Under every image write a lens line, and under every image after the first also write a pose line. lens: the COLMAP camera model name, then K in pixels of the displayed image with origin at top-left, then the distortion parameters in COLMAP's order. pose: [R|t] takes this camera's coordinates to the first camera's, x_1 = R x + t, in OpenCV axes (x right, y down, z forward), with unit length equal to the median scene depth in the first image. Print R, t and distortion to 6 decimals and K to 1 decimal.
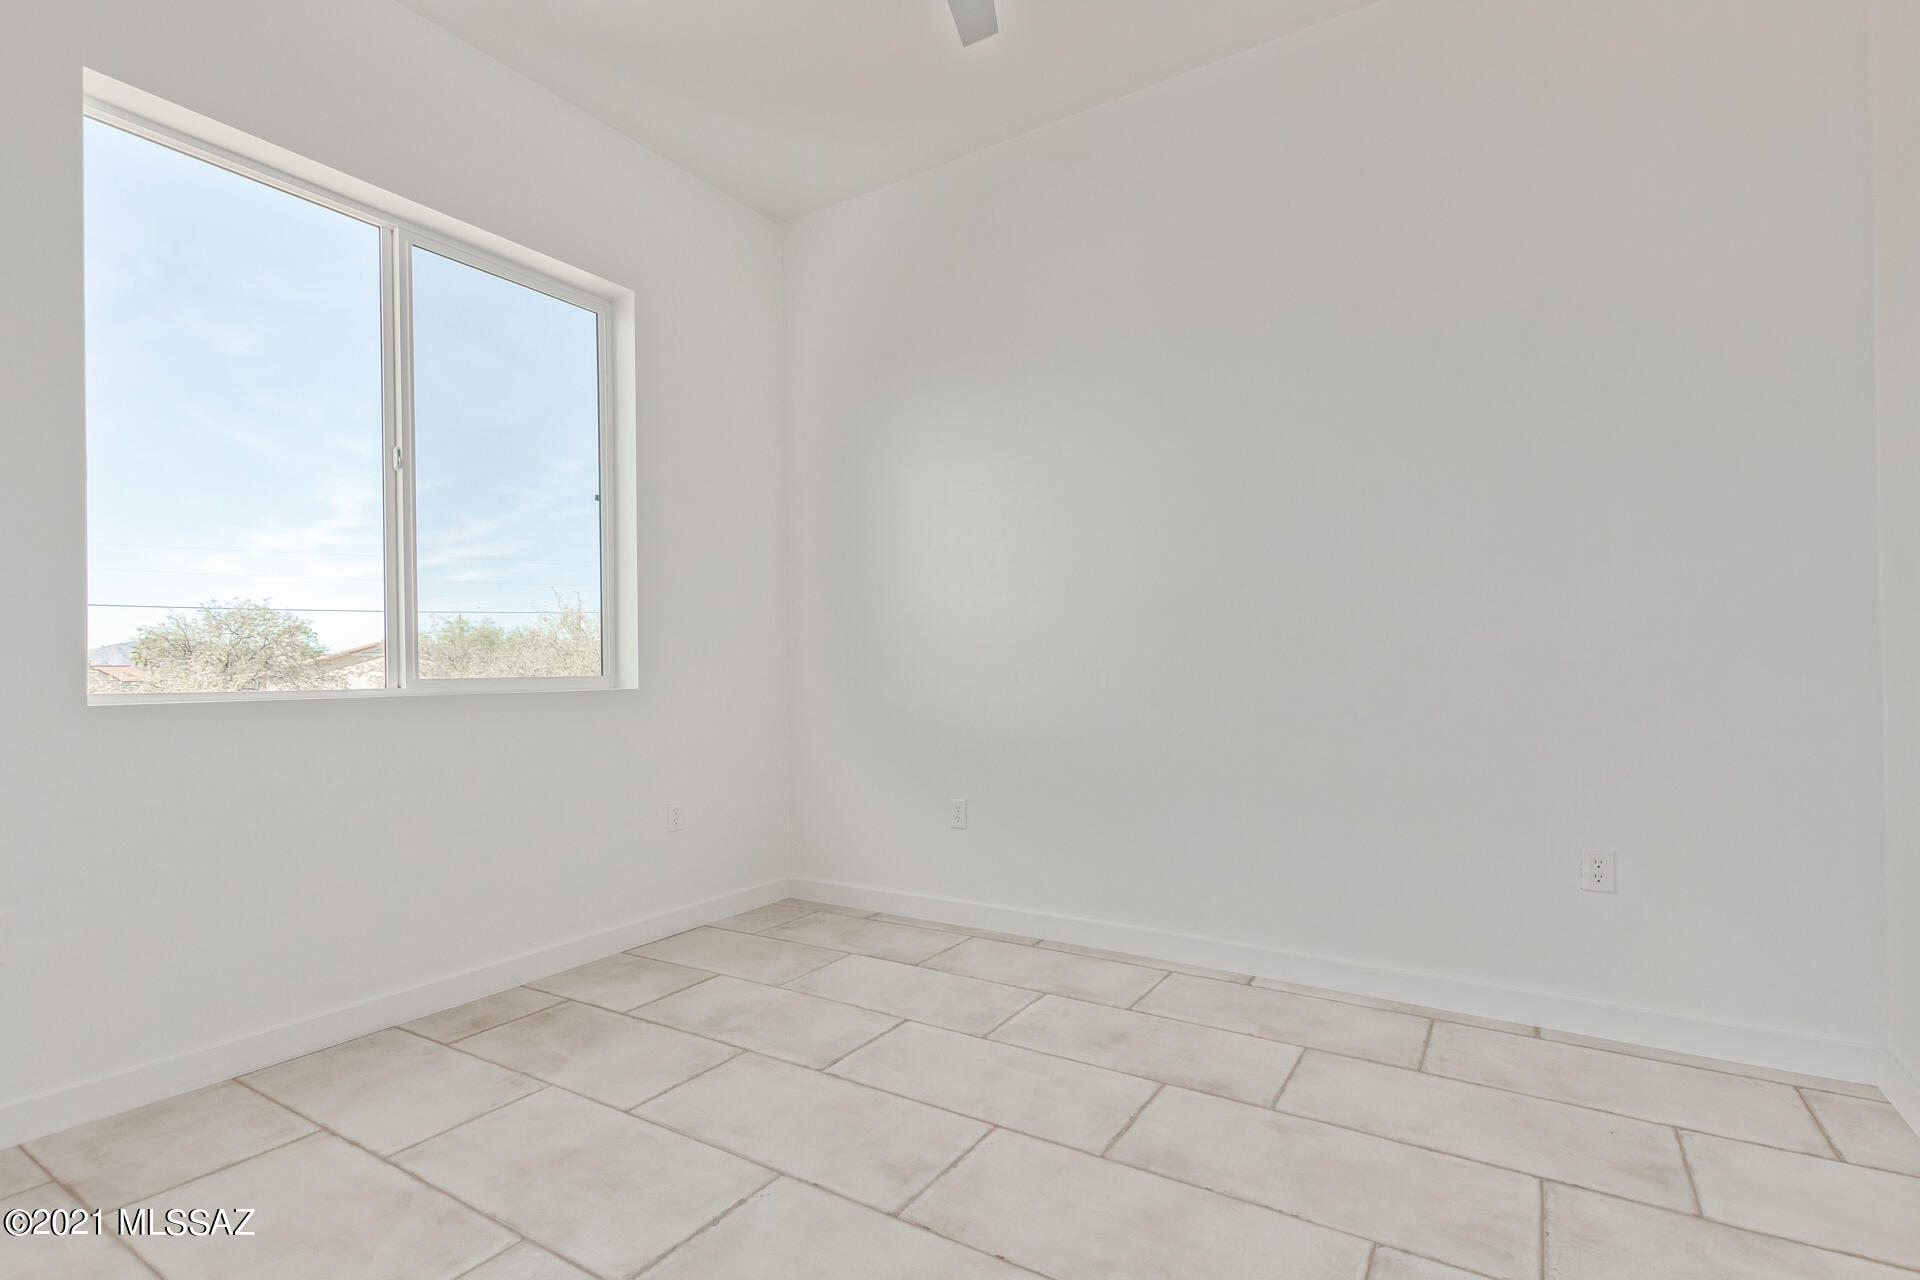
lens RADIAL K [[903.3, 0, 958.8], [0, 903.3, 634.2], [0, 0, 1]] dist [0.015406, -0.006659]
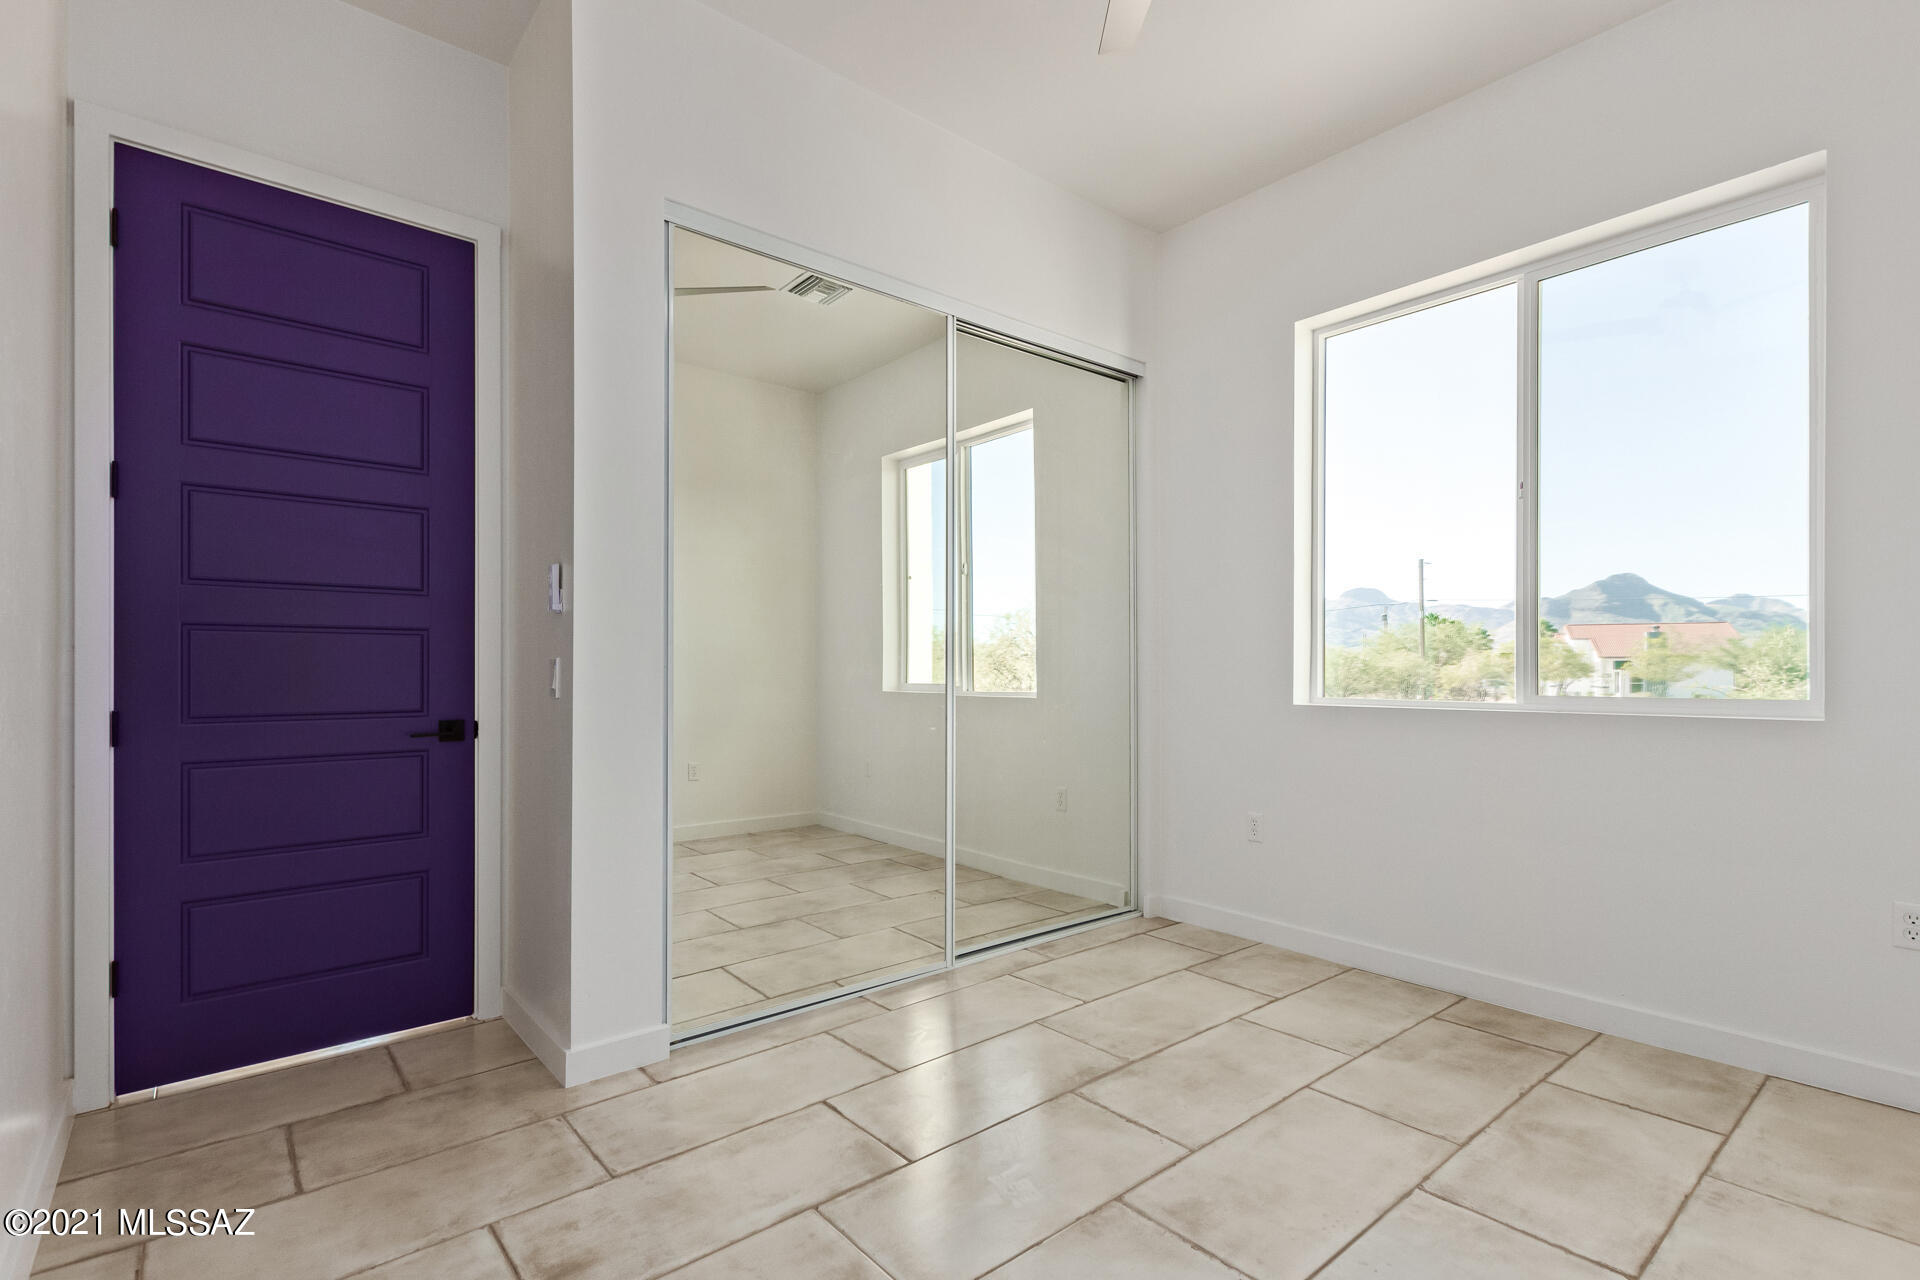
lens RADIAL K [[903.3, 0, 976.0], [0, 903.3, 676.7], [0, 0, 1]] dist [0.015406, -0.006659]
pose [[-0.299353, 0.016221, -0.954004, 0.696435], [0.037221, 0.999293, 0.005312, -0.006393], [0.953416, -0.033918, -0.299745, 0.806792]]
